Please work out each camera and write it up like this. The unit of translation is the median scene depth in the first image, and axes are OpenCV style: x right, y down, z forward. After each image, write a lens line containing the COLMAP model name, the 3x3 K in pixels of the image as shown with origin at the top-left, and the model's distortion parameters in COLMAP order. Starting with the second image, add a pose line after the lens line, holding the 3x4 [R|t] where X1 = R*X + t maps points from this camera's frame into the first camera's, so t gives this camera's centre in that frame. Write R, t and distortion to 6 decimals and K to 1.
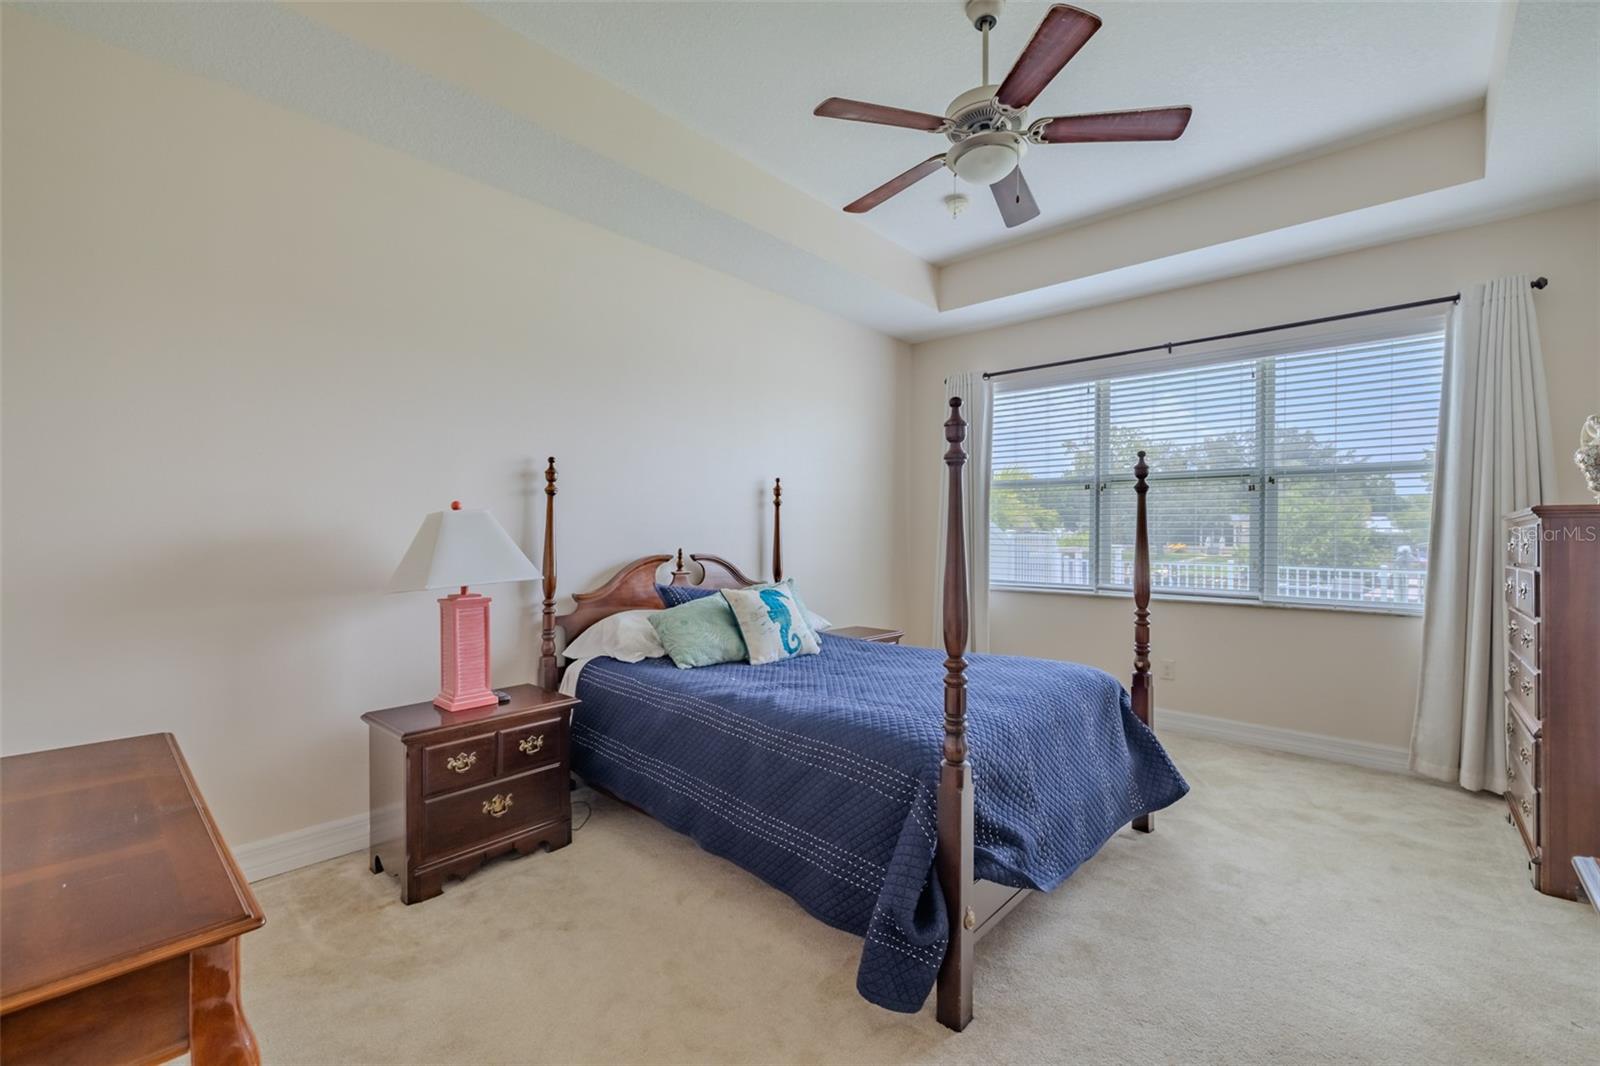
lens RADIAL K [[687.4, 0, 799.3], [0, 687.4, 543.9], [0, 0, 1]] dist [-0.002315, -0.001302]
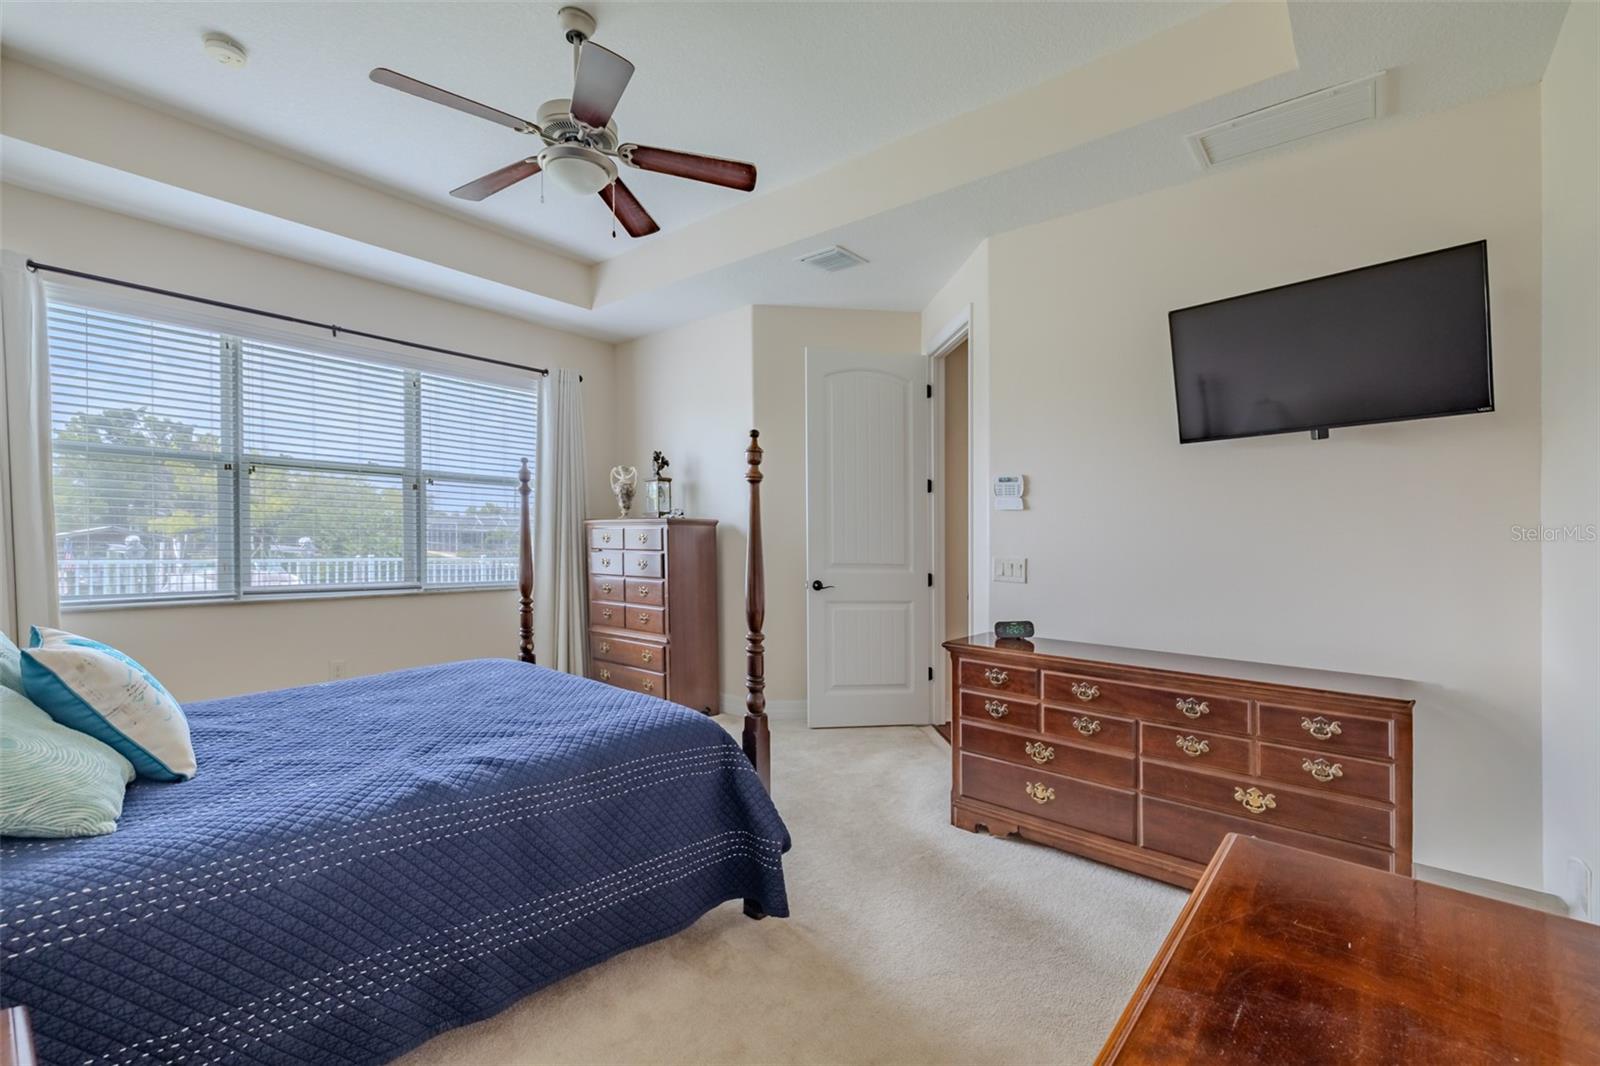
lens RADIAL K [[687.4, 0, 802.4], [0, 687.4, 537.0], [0, 0, 1]] dist [-0.002315, -0.001302]
pose [[-0.042167, -0.005477, 0.999096, -0.514100], [-0.002866, 0.999982, 0.005361, -0.009912], [-0.999106, -0.002637, -0.042182, 0.469301]]
